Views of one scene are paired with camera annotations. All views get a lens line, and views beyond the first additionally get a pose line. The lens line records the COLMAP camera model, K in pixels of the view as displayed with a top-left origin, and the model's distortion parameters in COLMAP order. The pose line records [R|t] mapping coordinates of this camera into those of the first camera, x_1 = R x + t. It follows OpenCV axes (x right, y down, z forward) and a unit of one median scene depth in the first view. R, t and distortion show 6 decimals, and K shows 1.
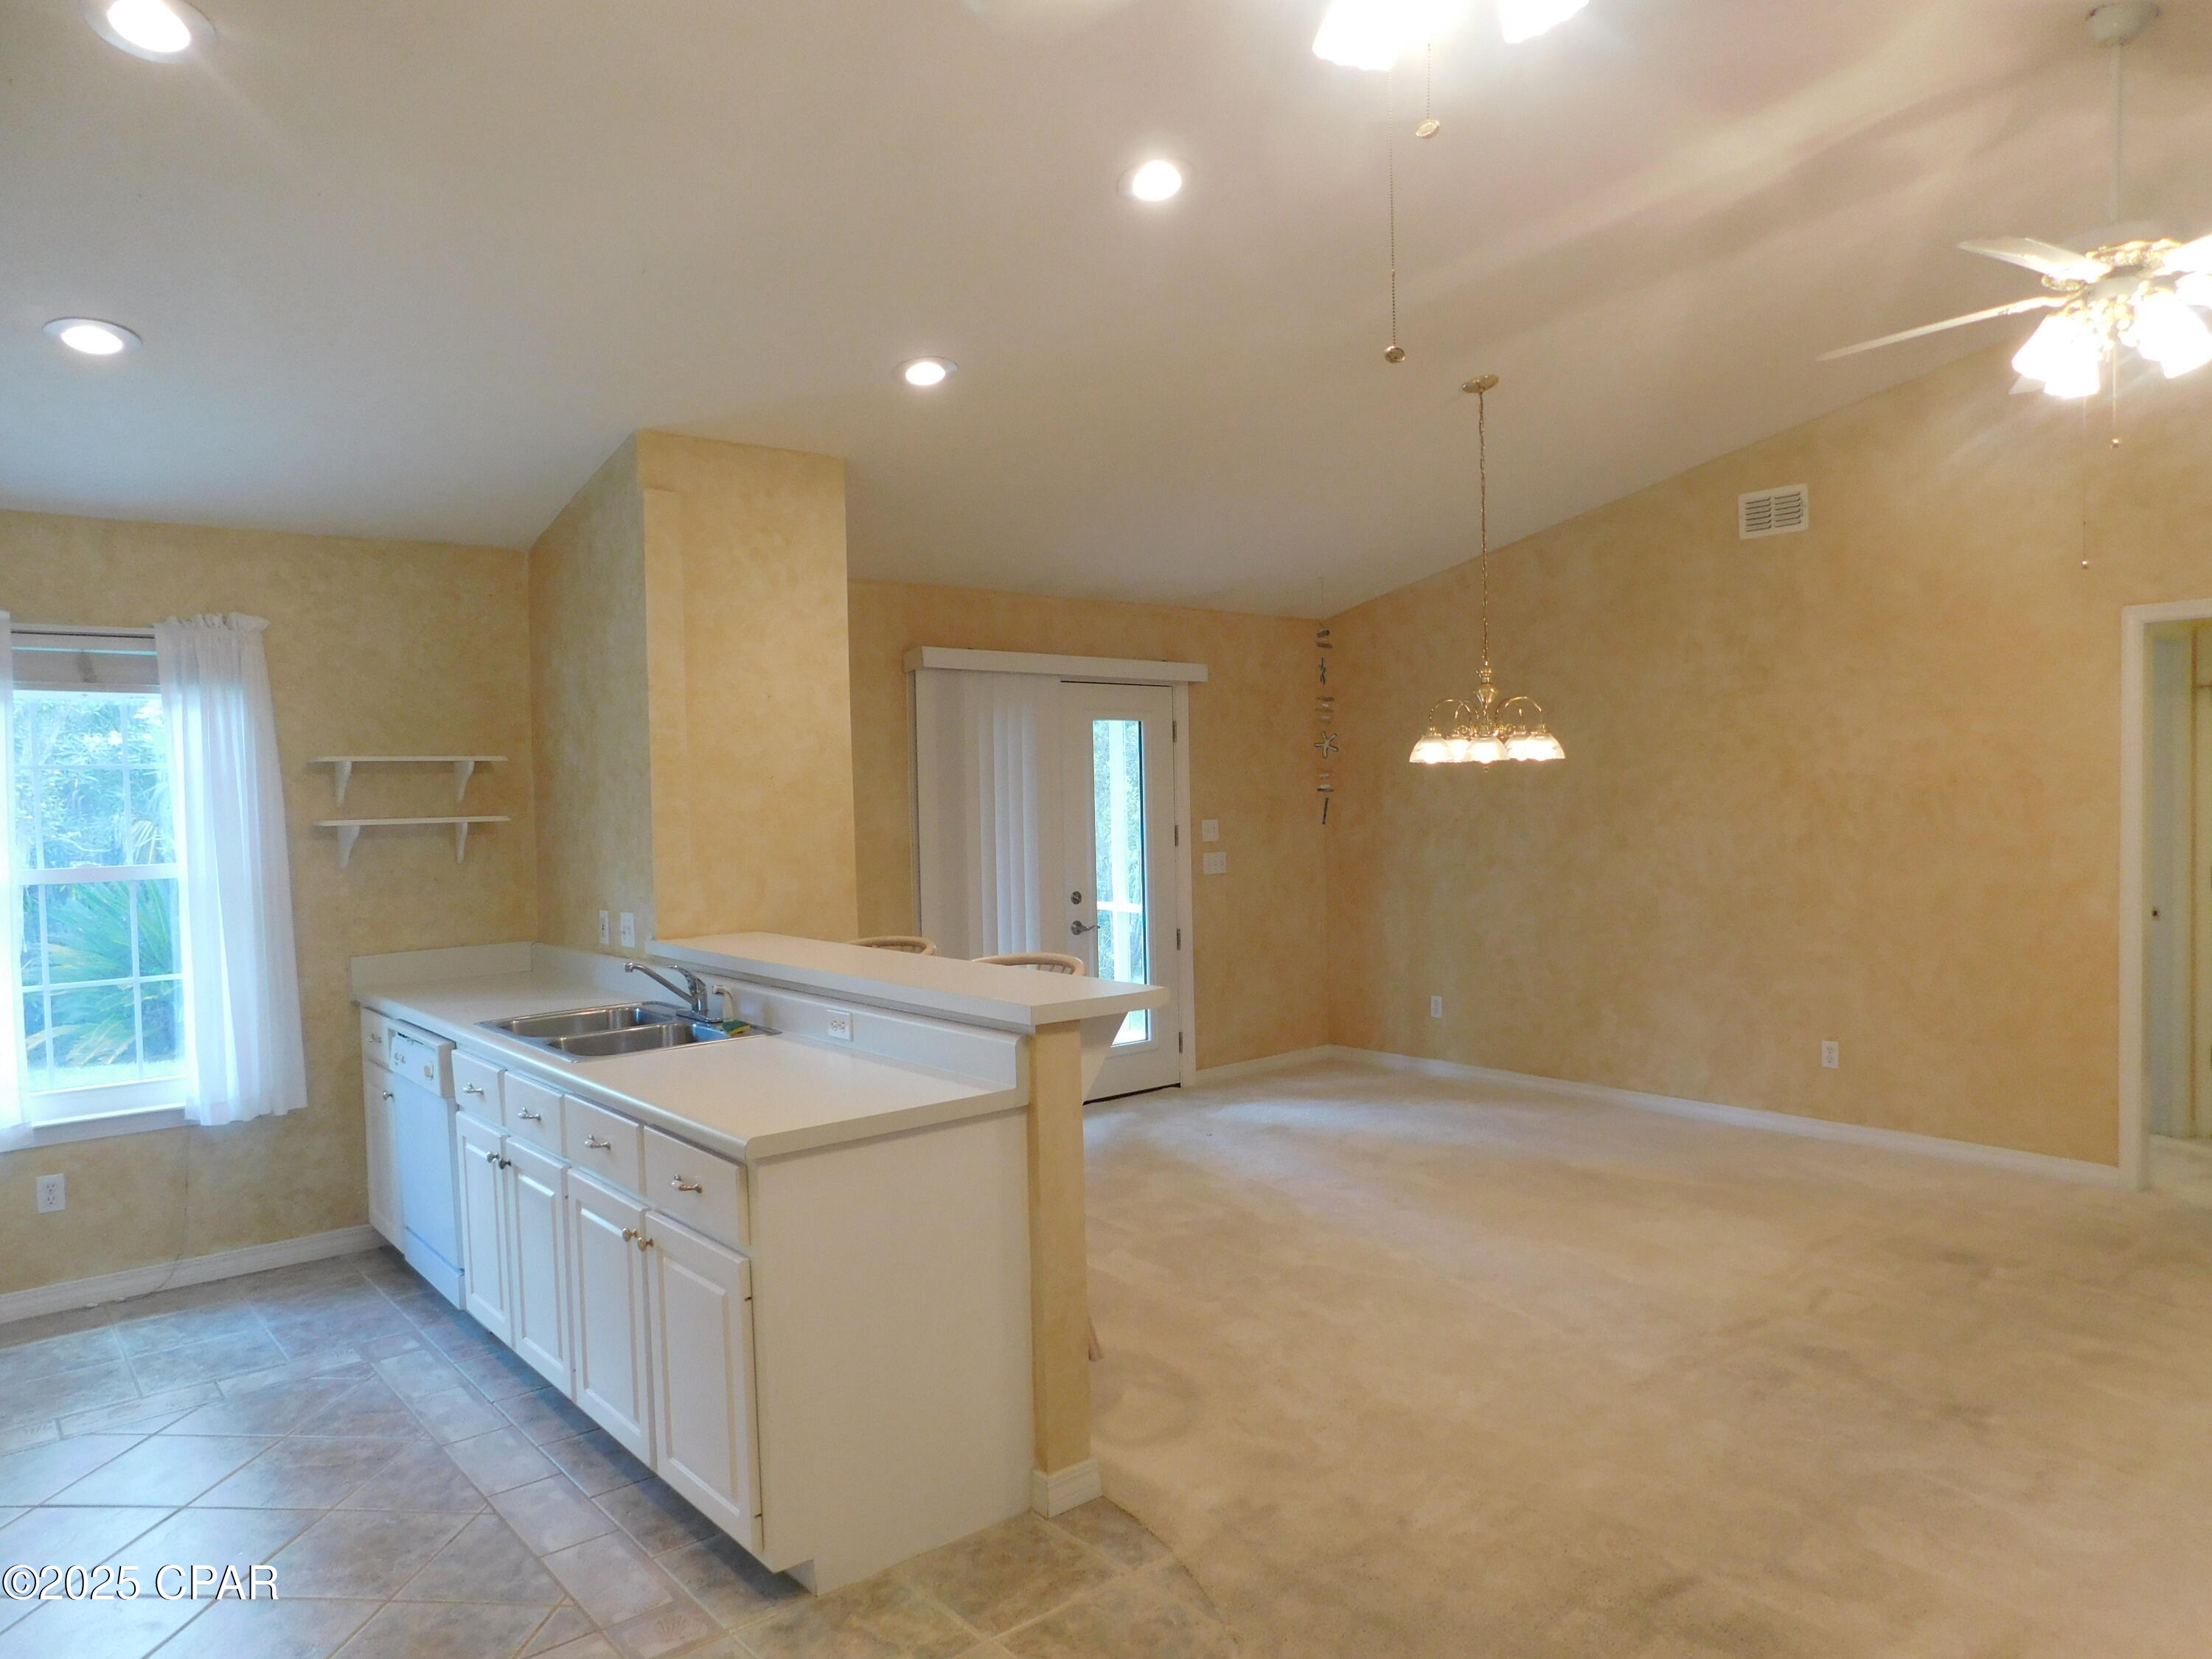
lens RADIAL K [[1464.9, 0, 1110.0], [0, 1464.9, 828.8], [0, 0, 1]] dist [-0.070916, 0.059516]
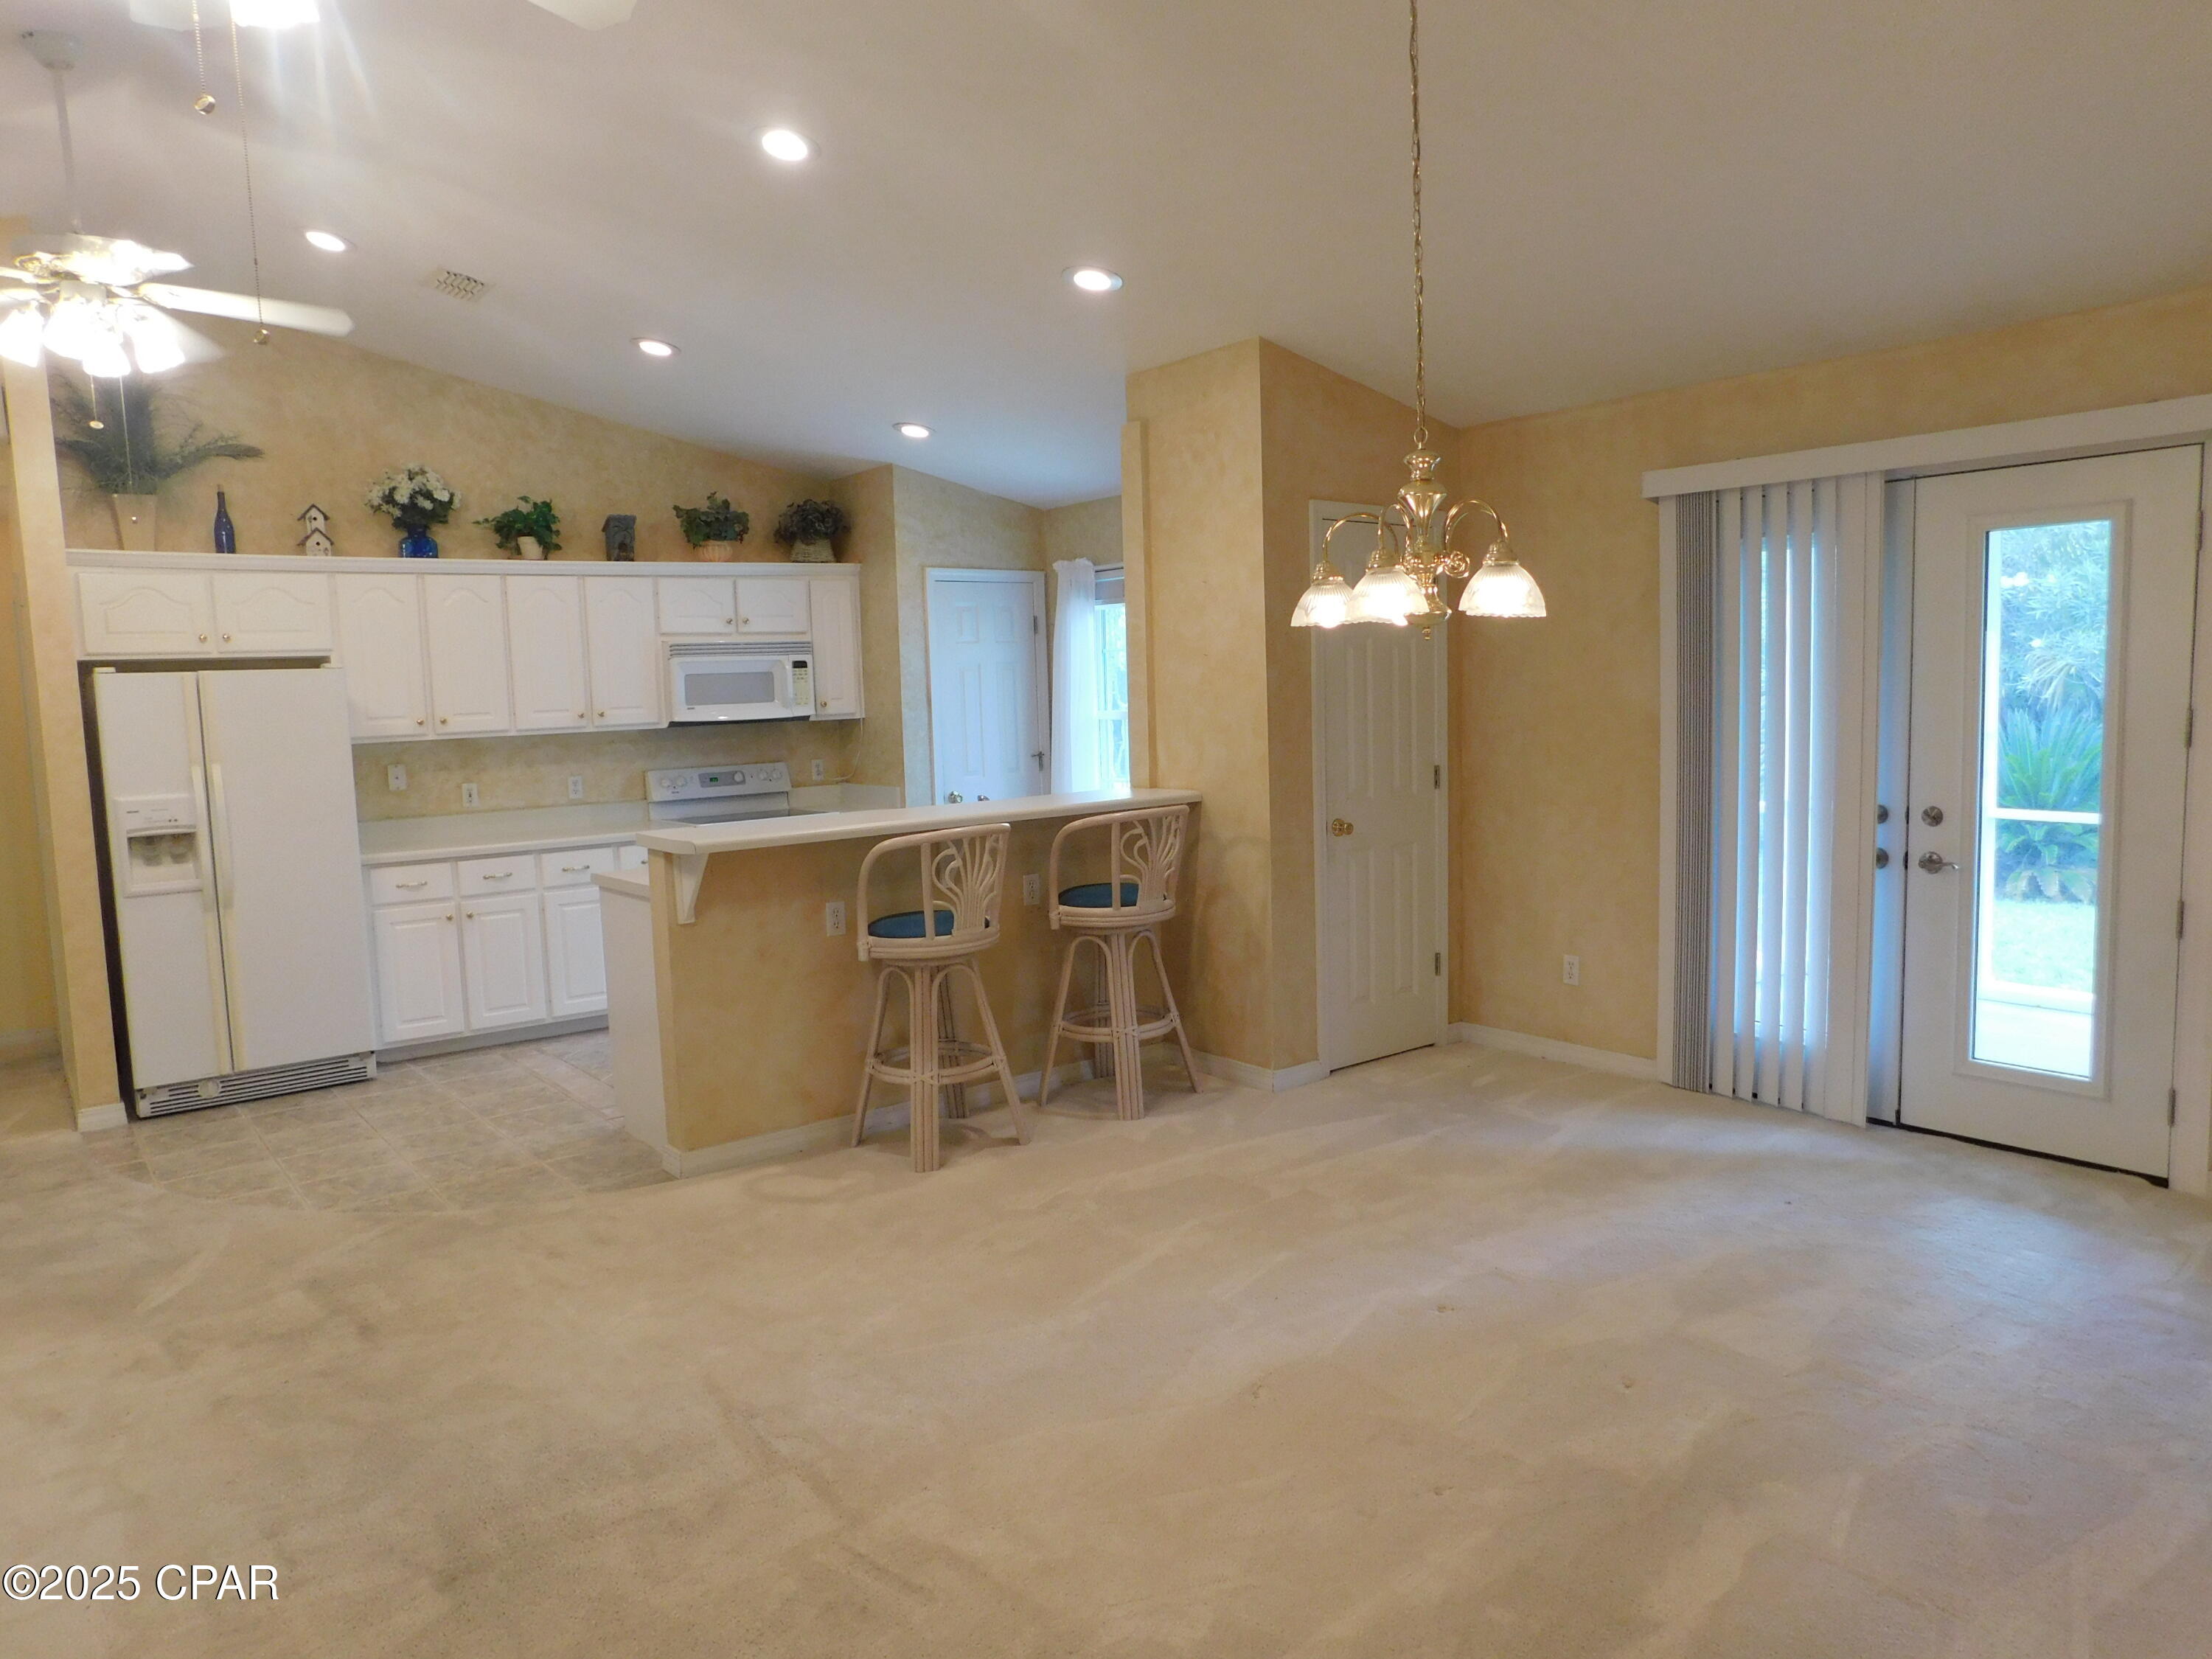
lens RADIAL K [[1464.9, 0, 1110.0], [0, 1464.9, 828.8], [0, 0, 1]] dist [-0.070916, 0.059516]
pose [[-0.033796, 0.120265, -0.992166, 0.860881], [0.007510, 0.992736, 0.120078, -0.035837], [0.999401, -0.003393, -0.034454, 0.925885]]
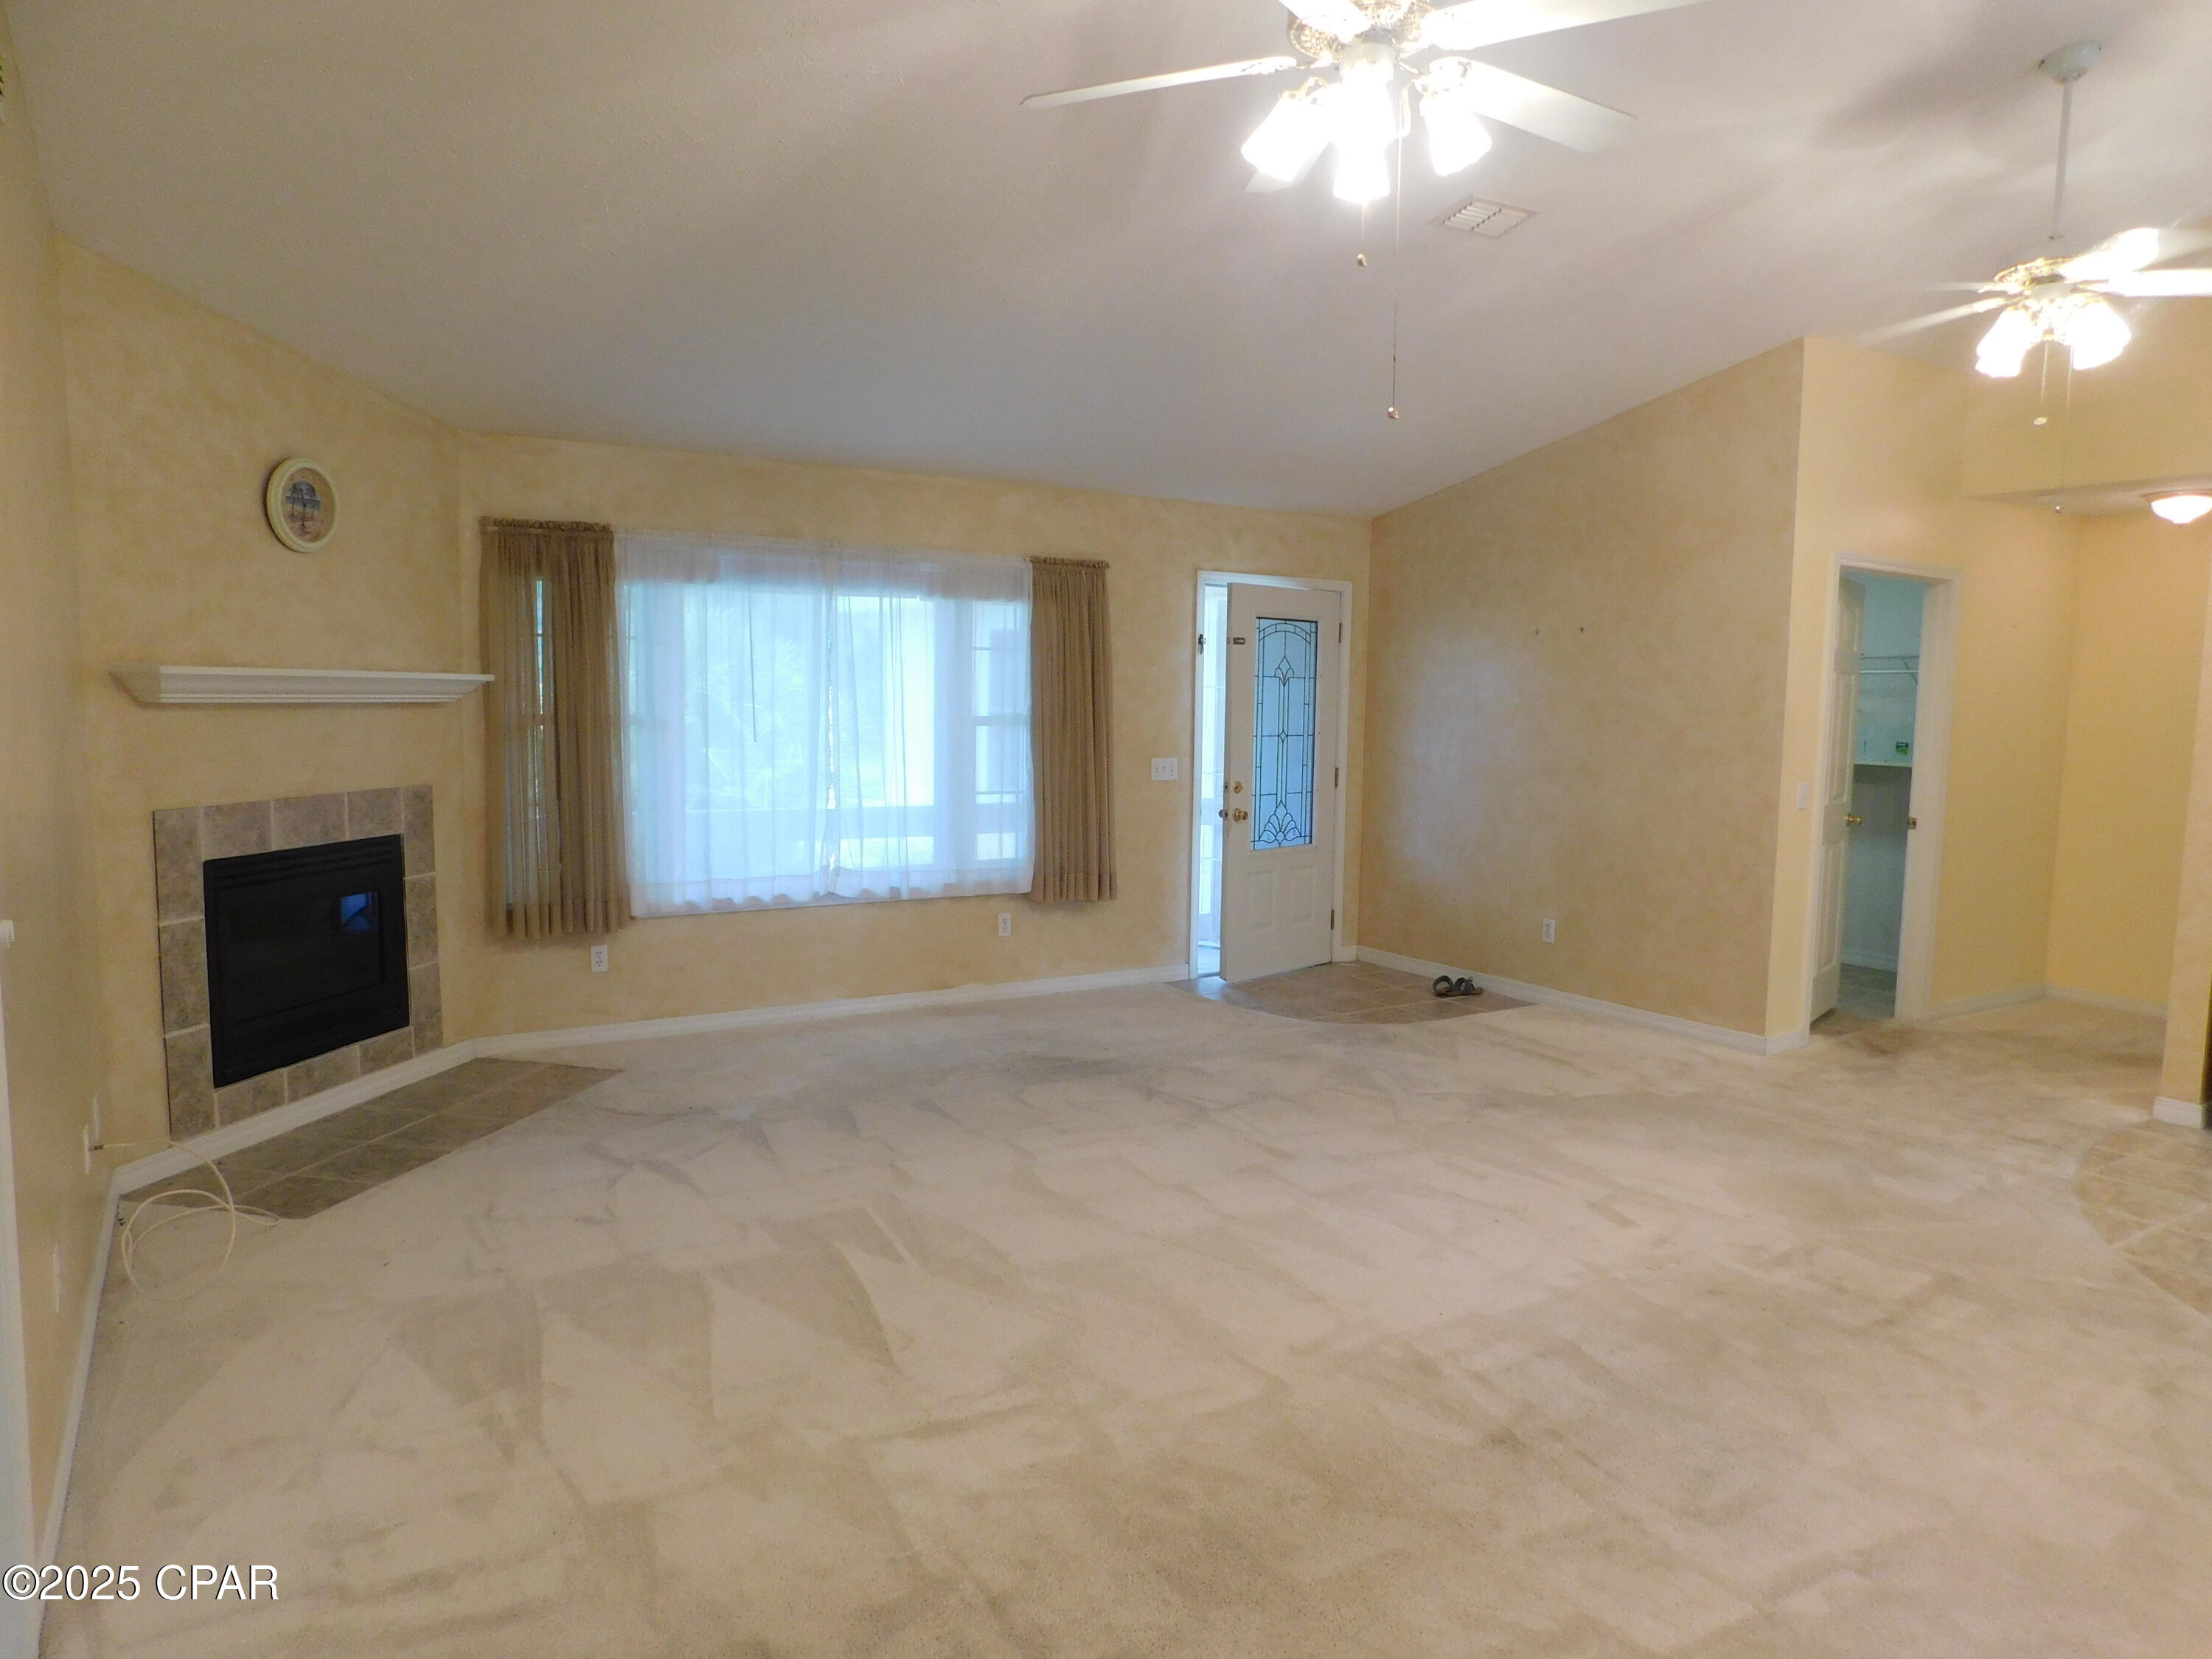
lens RADIAL K [[1464.9, 0, 1110.0], [0, 1464.9, 828.8], [0, 0, 1]] dist [-0.070916, 0.059516]
pose [[-0.991089, -0.007283, 0.133004, 0.491888], [0.008657, 0.992872, 0.118874, -0.036469], [-0.132921, 0.118966, -0.983961, 1.244135]]
